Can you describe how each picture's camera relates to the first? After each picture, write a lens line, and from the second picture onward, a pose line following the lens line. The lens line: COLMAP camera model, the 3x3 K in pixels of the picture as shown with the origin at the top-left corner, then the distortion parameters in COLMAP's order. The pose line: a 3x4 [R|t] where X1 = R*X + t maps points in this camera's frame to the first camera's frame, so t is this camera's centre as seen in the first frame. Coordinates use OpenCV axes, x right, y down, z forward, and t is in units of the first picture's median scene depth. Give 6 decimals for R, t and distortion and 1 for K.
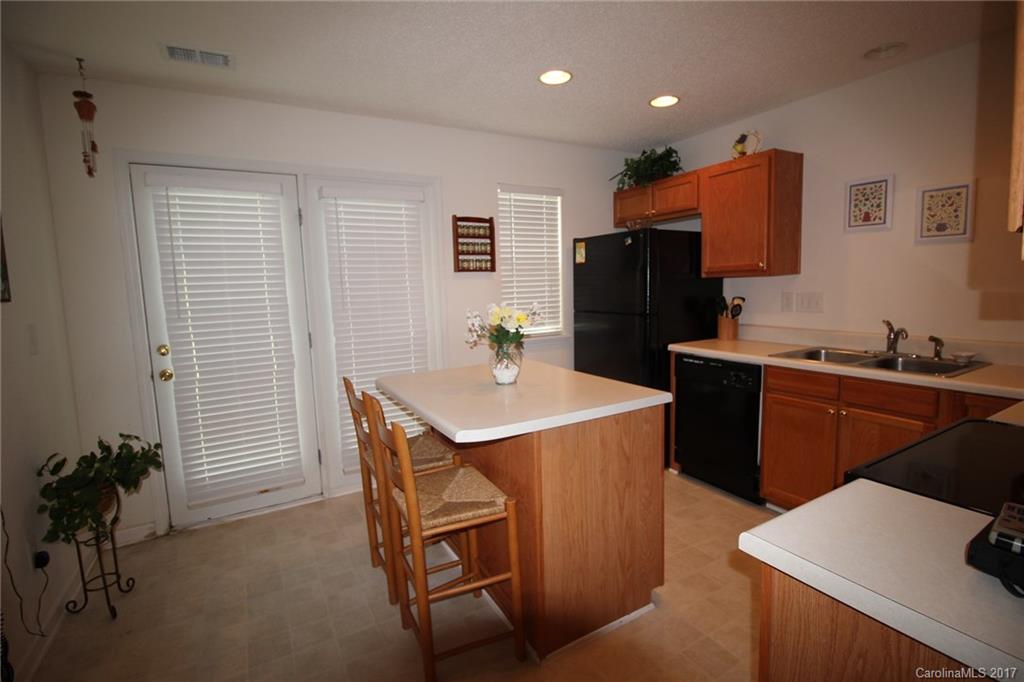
lens RADIAL K [[482.6, 0, 523.5], [0, 482.6, 338.5], [0, 0, 1]] dist [0.015078, -0.018601]
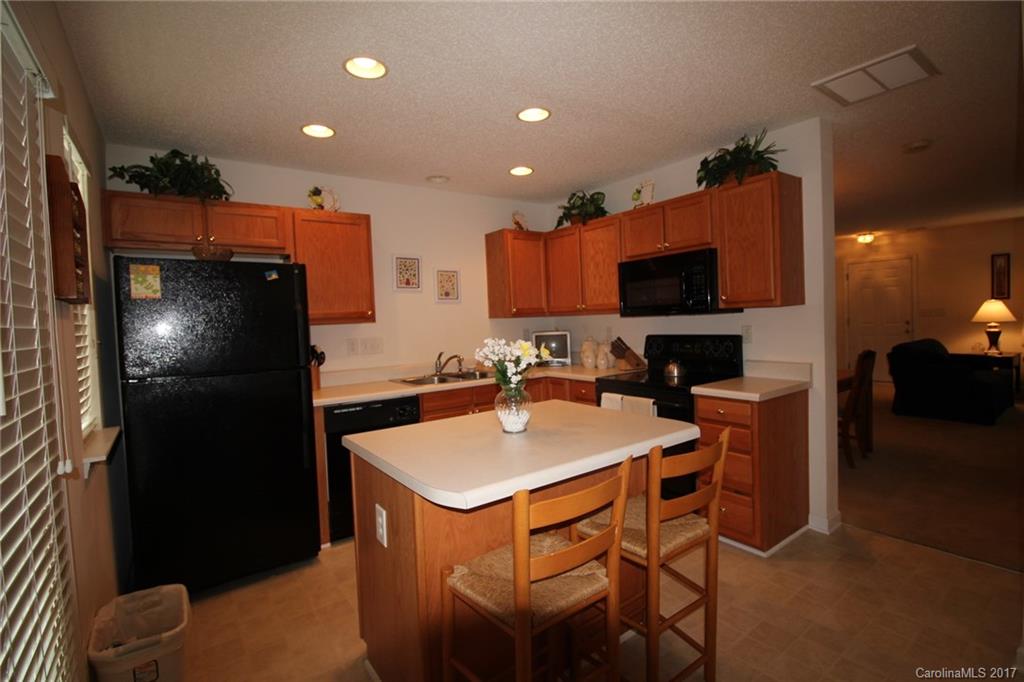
lens RADIAL K [[482.6, 0, 523.5], [0, 482.6, 338.5], [0, 0, 1]] dist [0.015078, -0.018601]
pose [[-0.114295, -0.005645, 0.993431, -0.564948], [0.153093, 0.987939, 0.023227, -0.055033], [-0.981580, 0.154742, -0.112053, 0.665562]]
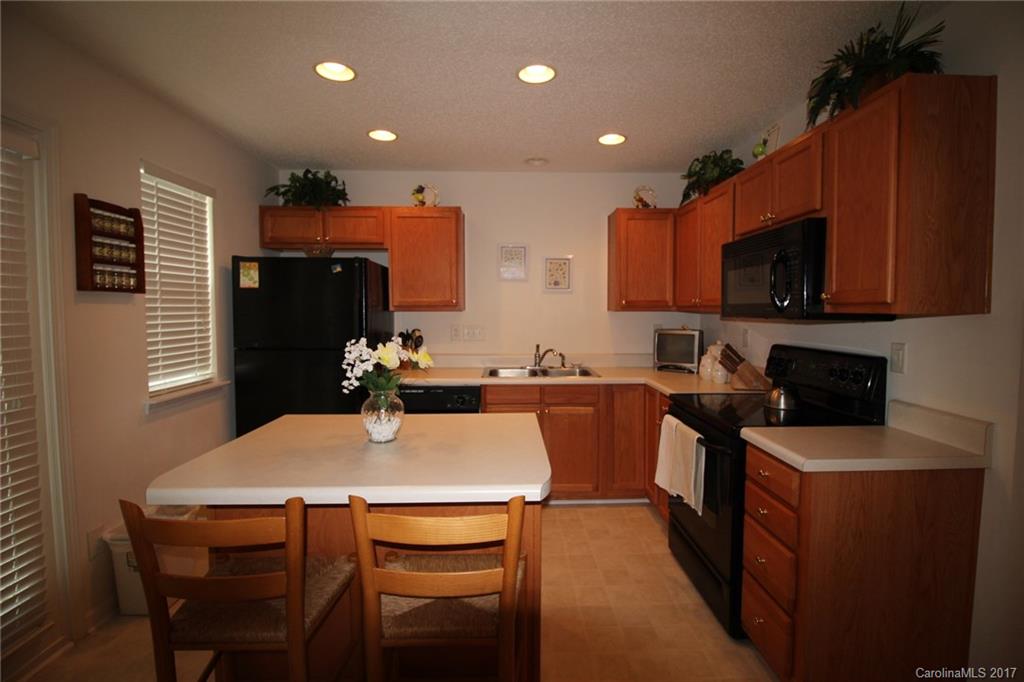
lens RADIAL K [[484.2, 0, 524.1], [0, 484.2, 334.6], [0, 0, 1]] dist [0.017869, -0.000362]
pose [[0.473467, -0.019374, 0.880599, -0.395815], [0.084678, 0.996129, -0.023612, -0.025808], [-0.876732, 0.085747, 0.473274, 0.256308]]
